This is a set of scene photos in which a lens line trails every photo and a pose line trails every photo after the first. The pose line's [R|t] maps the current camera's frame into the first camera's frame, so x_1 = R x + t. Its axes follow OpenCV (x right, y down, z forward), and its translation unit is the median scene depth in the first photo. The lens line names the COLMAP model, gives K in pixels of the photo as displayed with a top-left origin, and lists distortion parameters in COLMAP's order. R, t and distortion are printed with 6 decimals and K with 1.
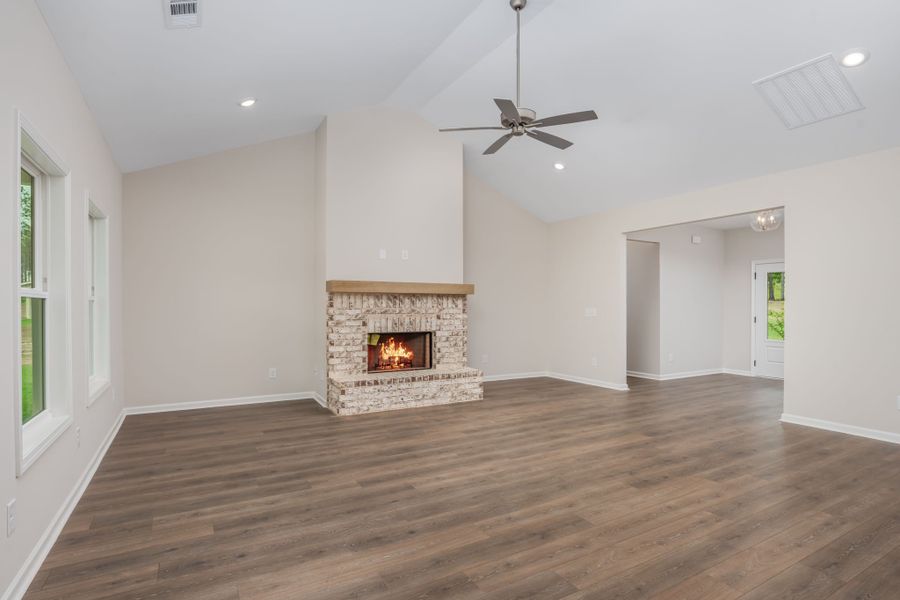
lens RADIAL K [[459.2, 0, 473.3], [0, 459.2, 305.6], [0, 0, 1]] dist [-0.004490, -0.000675]
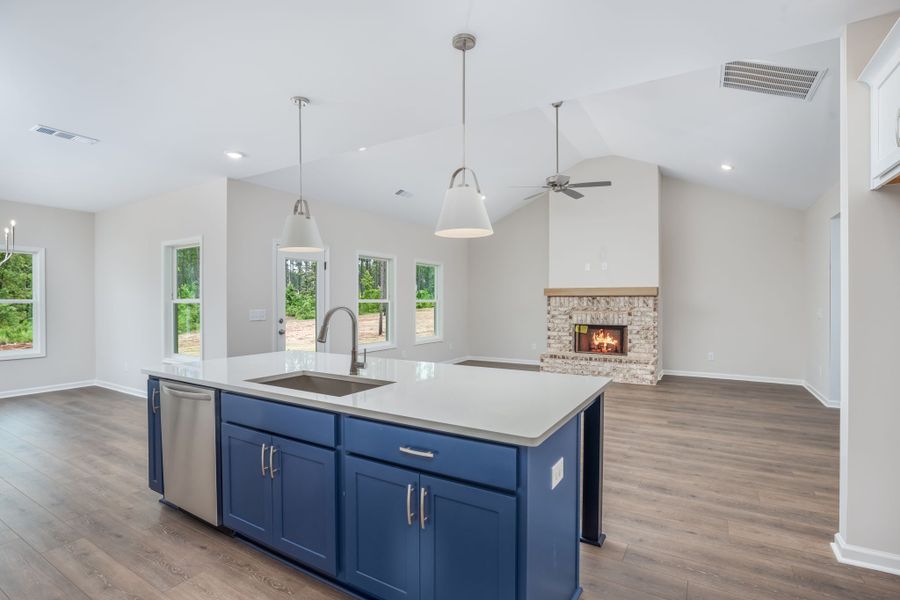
lens RADIAL K [[439.7, 0, 441.6], [0, 439.7, 301.1], [0, 0, 1]] dist [-0.001231, -0.000113]
pose [[0.455611, -0.003451, -0.890172, 0.836132], [0.003150, 0.999992, -0.002264, -0.009882], [0.890173, -0.001773, 0.455619, 0.010750]]
